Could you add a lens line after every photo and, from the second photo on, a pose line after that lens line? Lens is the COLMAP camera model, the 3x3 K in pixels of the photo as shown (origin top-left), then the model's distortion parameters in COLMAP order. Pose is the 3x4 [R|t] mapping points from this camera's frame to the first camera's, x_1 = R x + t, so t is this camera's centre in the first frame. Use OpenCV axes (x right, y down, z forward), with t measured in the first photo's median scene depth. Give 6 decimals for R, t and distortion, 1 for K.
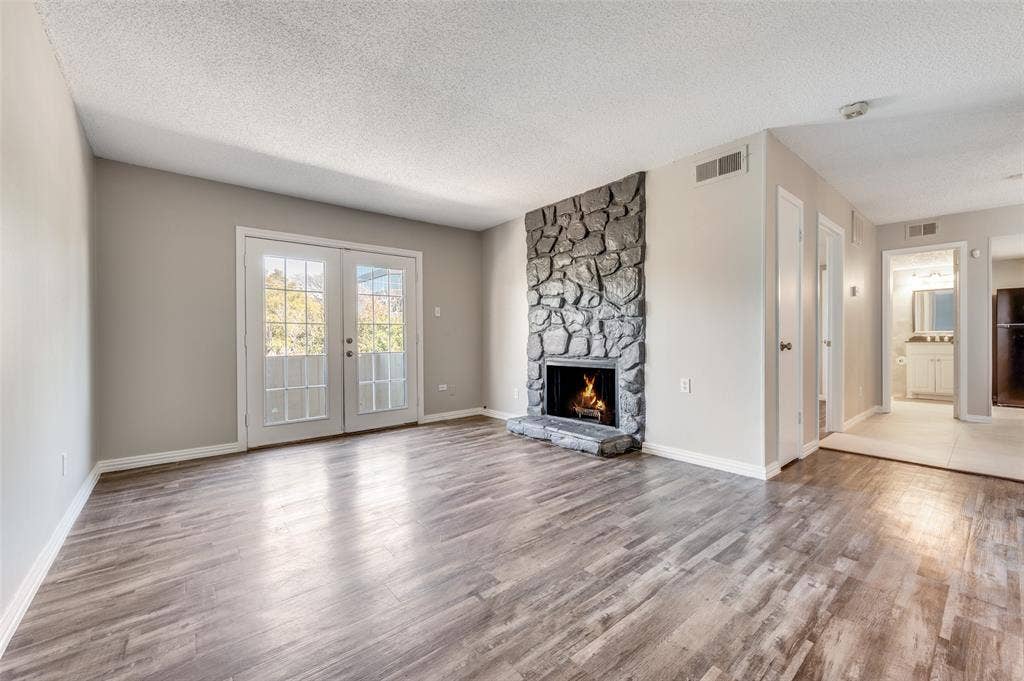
lens RADIAL K [[408.4, 0, 514.0], [0, 408.4, 340.4], [0, 0, 1]] dist [-0.007575, -0.000241]
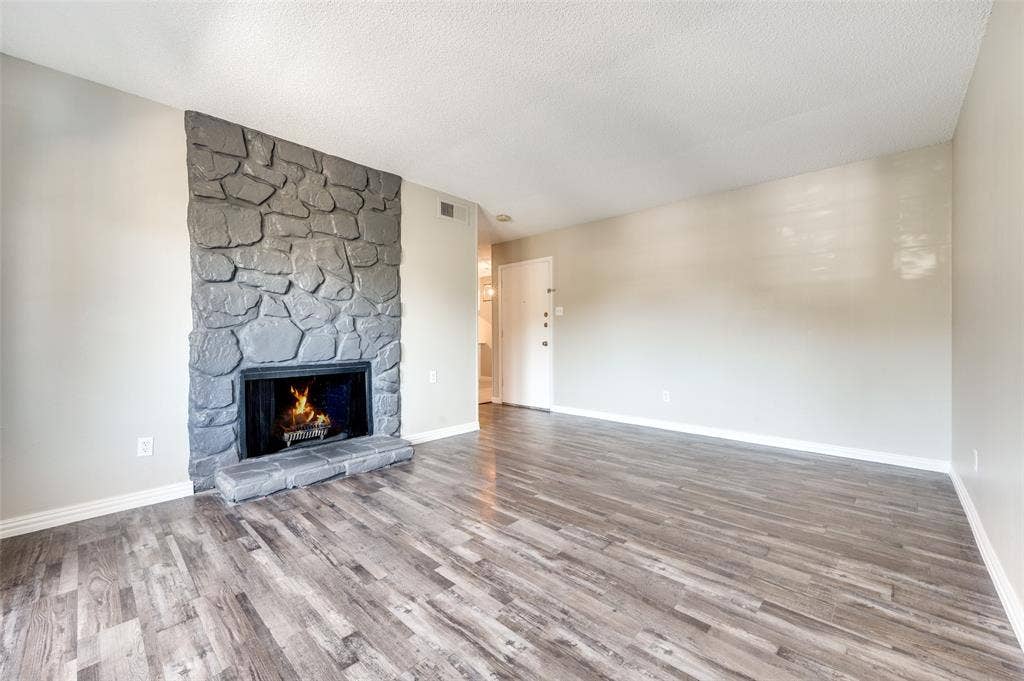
lens RADIAL K [[408.4, 0, 512.8], [0, 408.4, 344.2], [0, 0, 1]] dist [-0.007575, -0.000241]
pose [[-0.118558, -0.007344, 0.992920, -0.634471], [0.006066, 0.999949, 0.008121, 0.003419], [-0.992929, 0.006986, -0.118507, 0.710793]]
